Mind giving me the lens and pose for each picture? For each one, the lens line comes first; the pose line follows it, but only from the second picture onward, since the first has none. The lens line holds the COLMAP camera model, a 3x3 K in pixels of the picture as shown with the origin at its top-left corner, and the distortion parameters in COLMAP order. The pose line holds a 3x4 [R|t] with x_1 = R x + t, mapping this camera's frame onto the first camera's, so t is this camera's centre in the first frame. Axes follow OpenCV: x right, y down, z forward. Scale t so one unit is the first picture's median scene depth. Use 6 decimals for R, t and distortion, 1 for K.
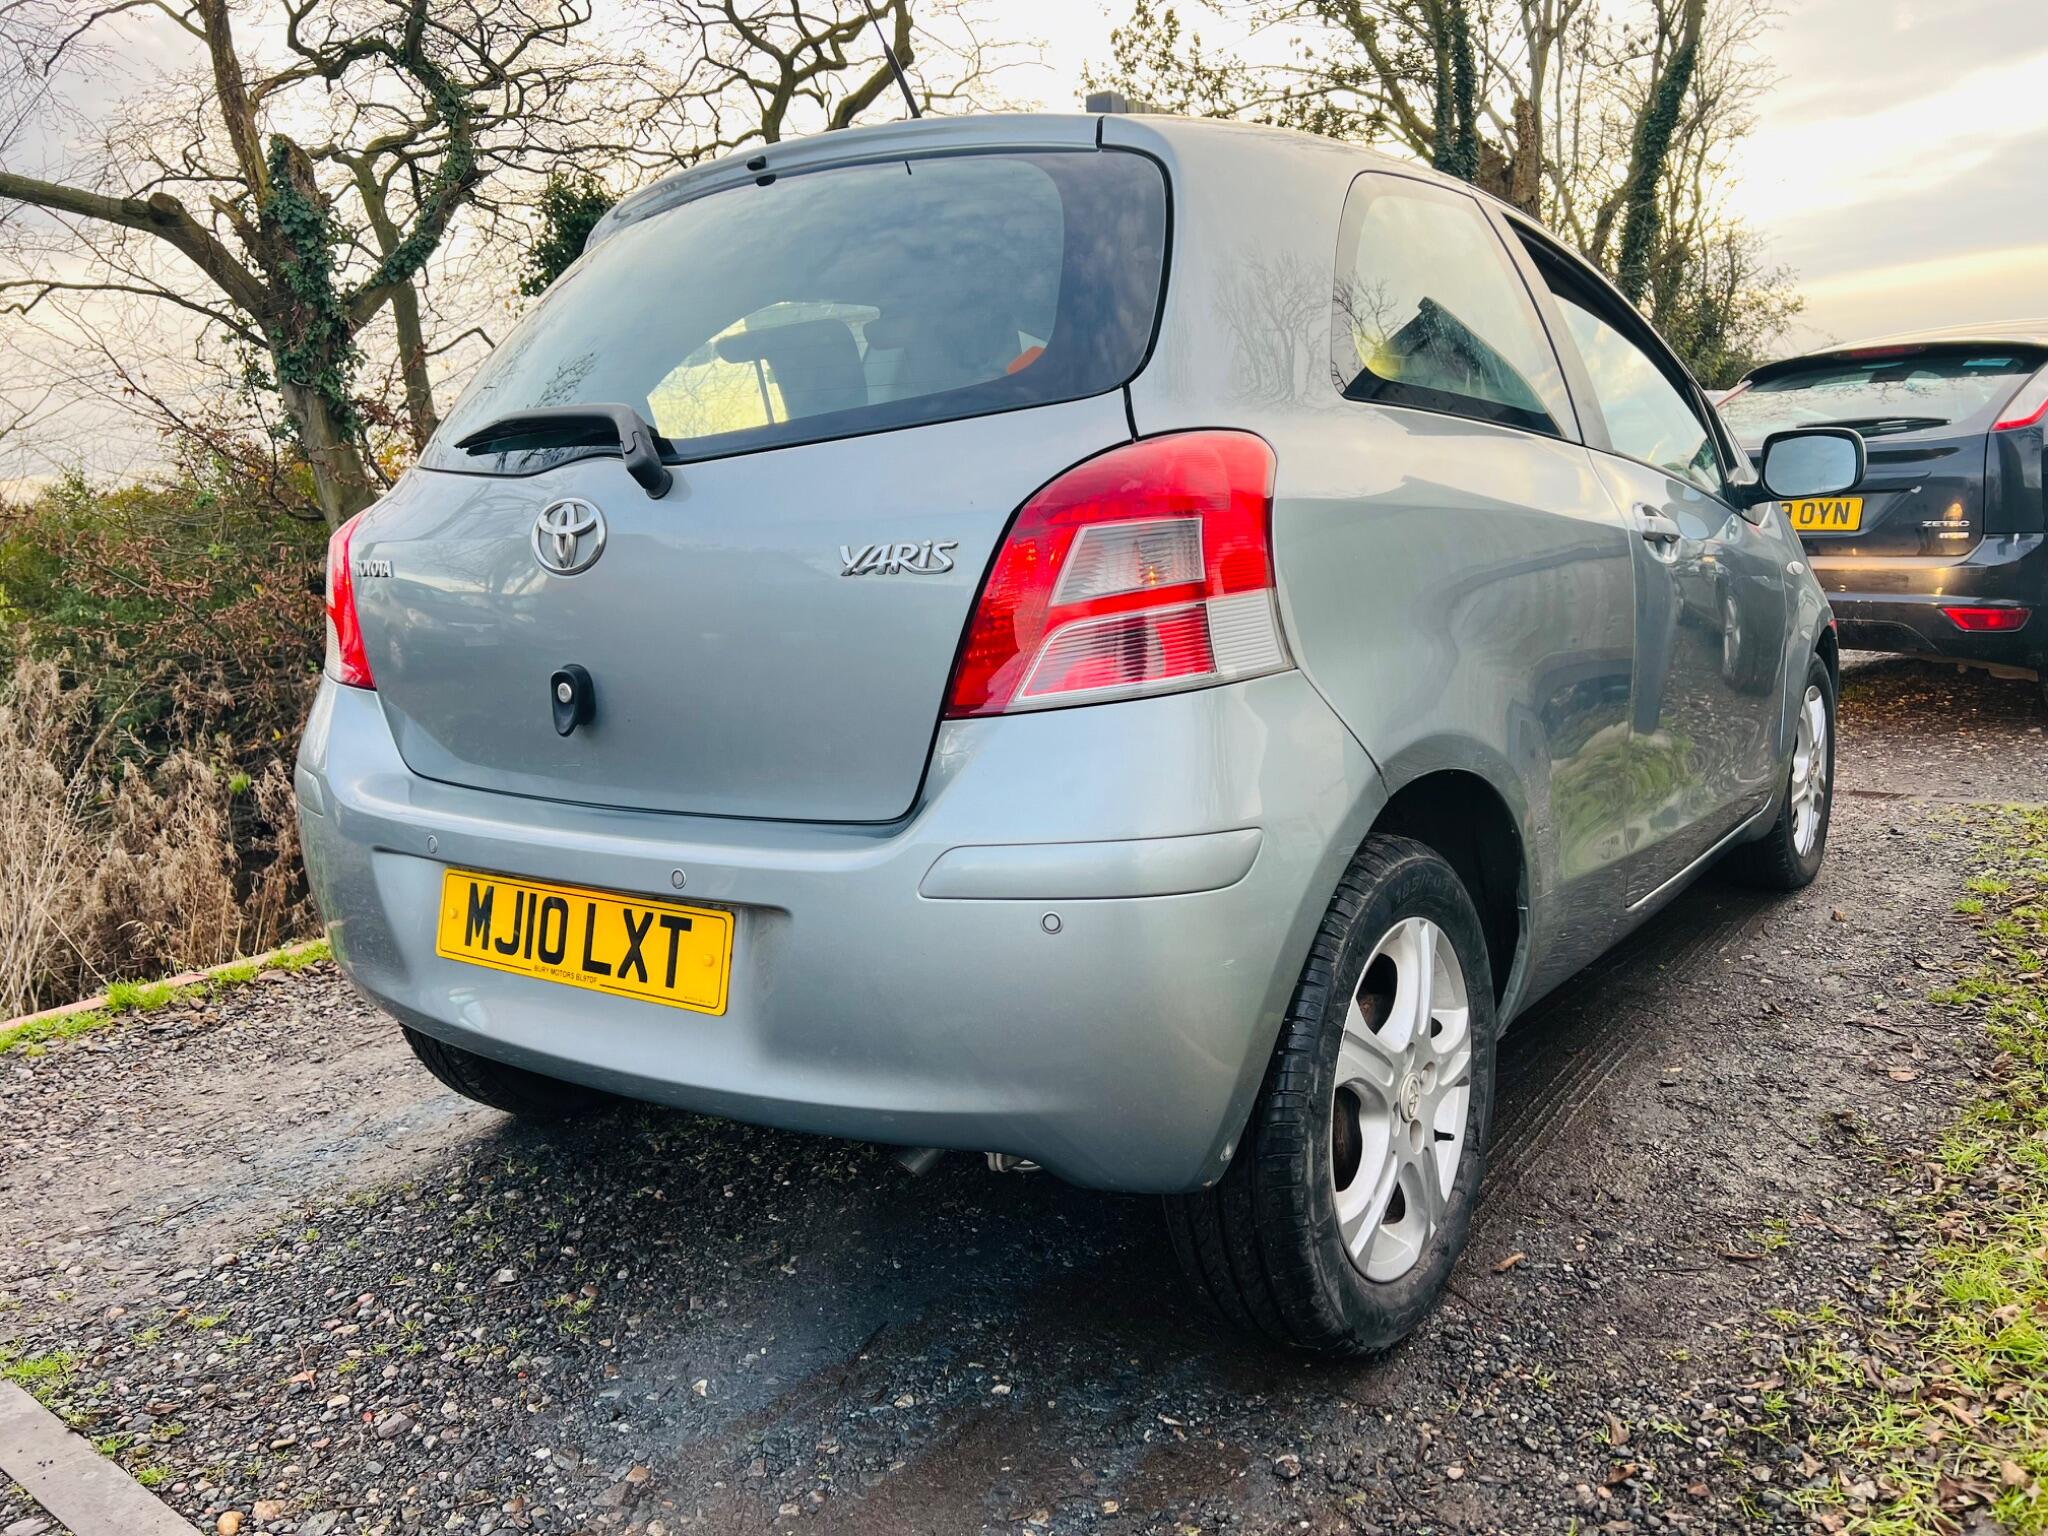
lens RADIAL K [[1541.4, 0, 1042.2], [0, 1541.4, 735.9], [0, 0, 1]] dist [0.041886, -0.035786]
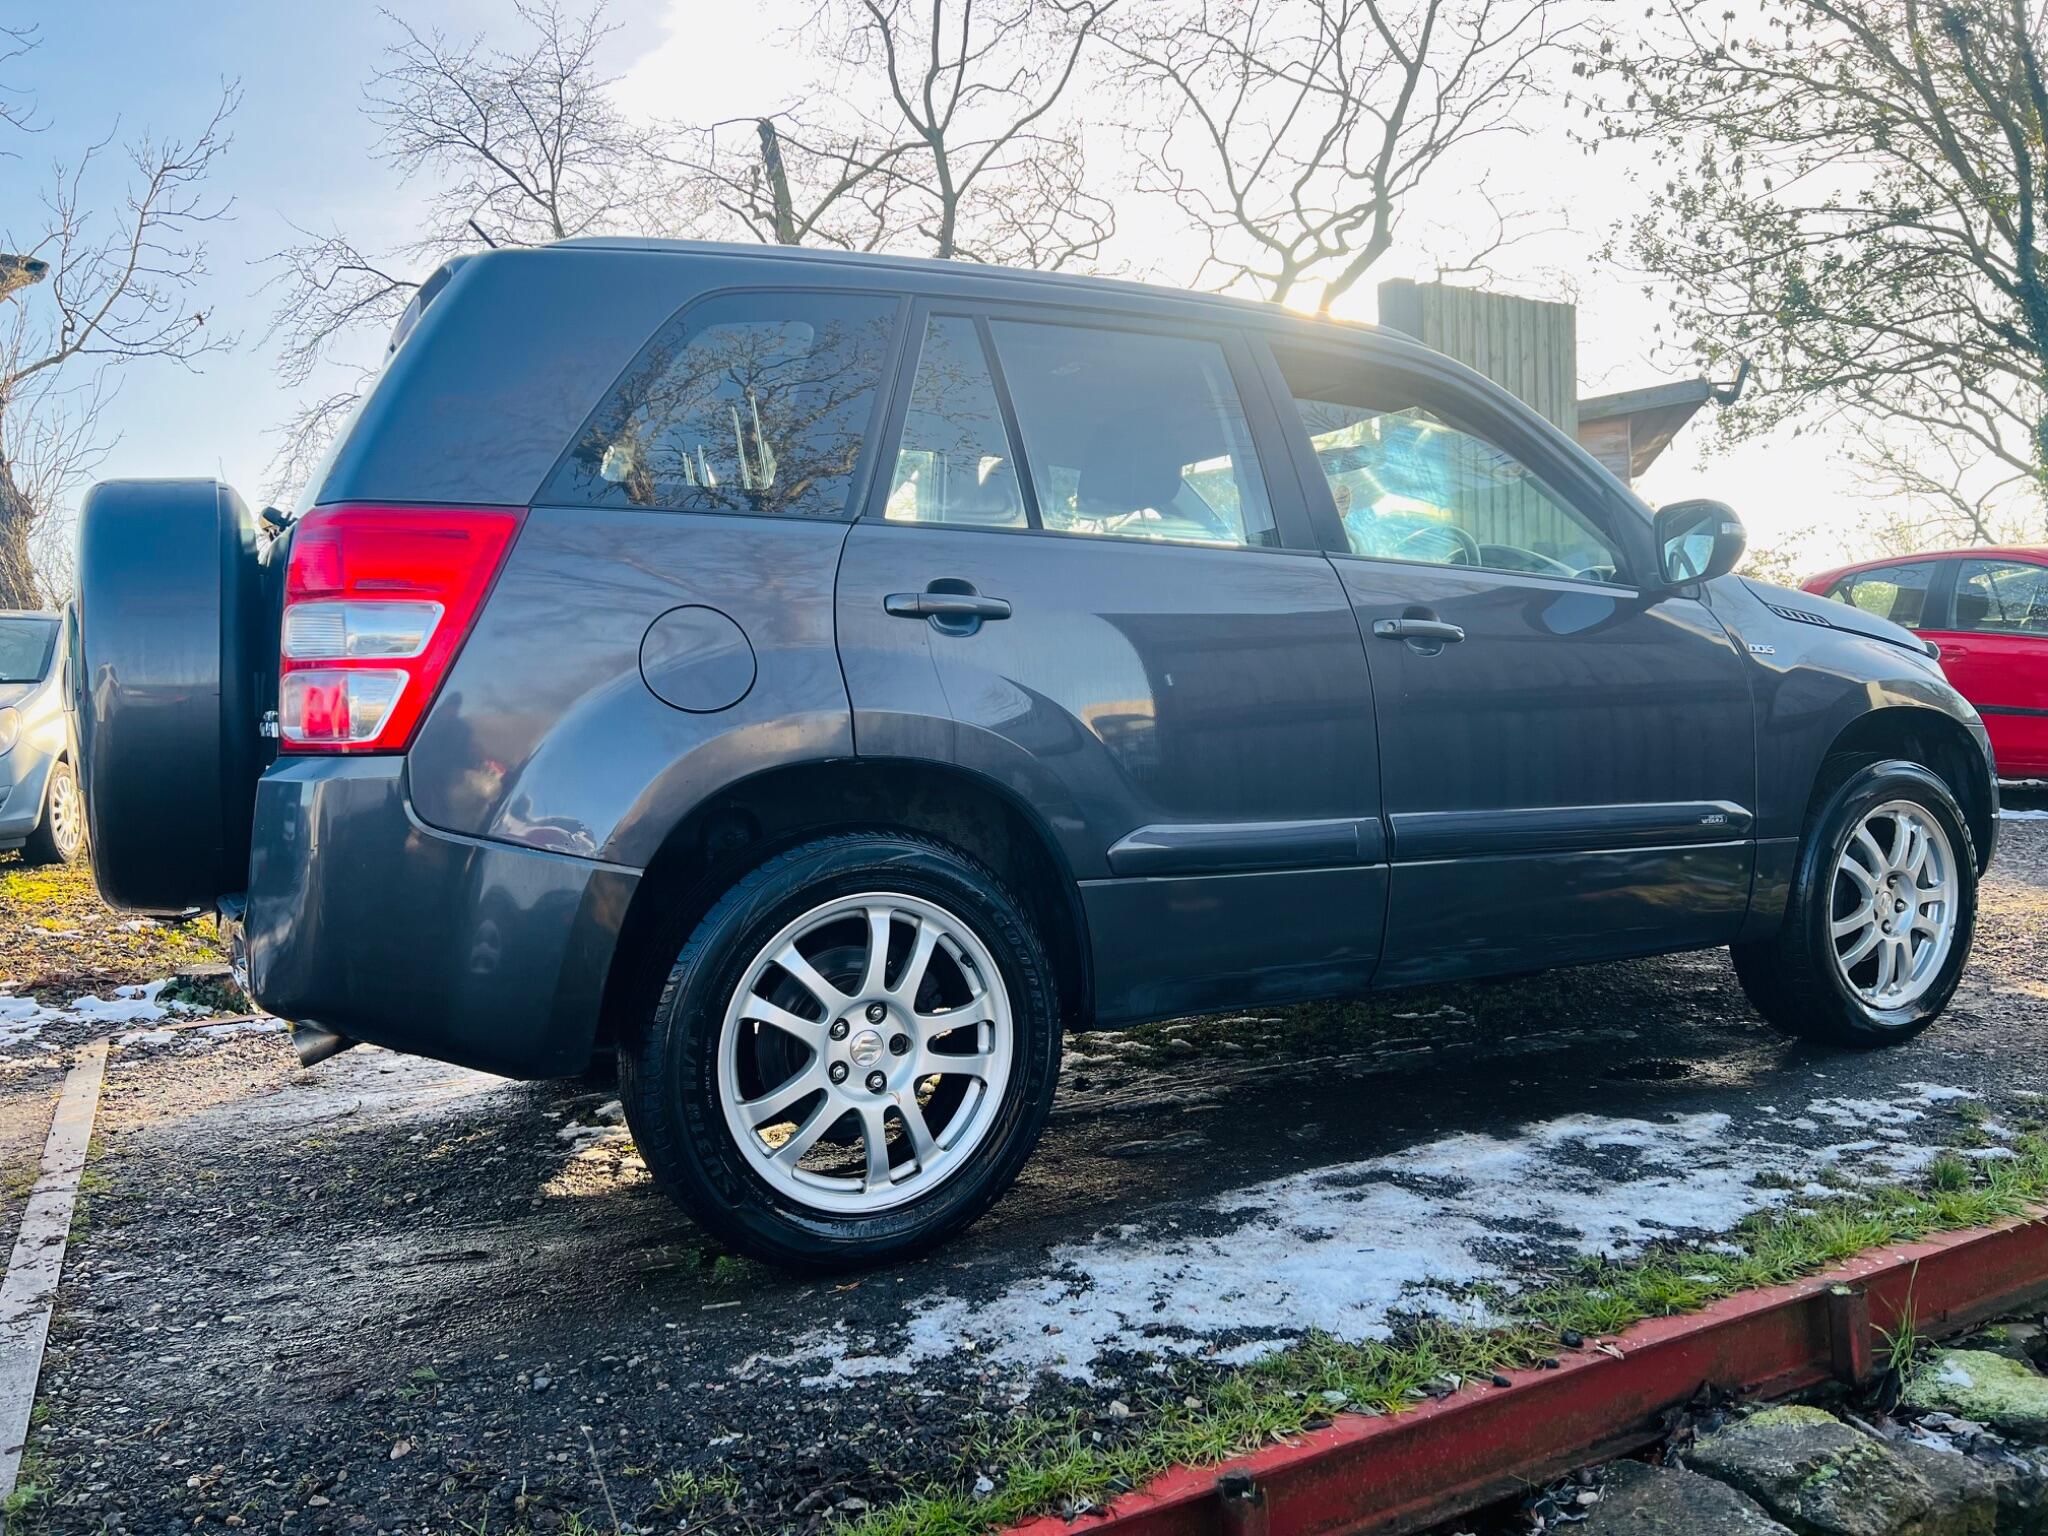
lens RADIAL K [[1541.4, 0, 1014.0], [0, 1541.4, 757.6], [0, 0, 1]] dist [0.041886, -0.035786]
pose [[0.913262, 0.040810, -0.405322, 0.109889], [-0.077039, 0.994318, -0.073467, 0.003806], [0.400021, 0.098320, 0.911217, -0.013912]]
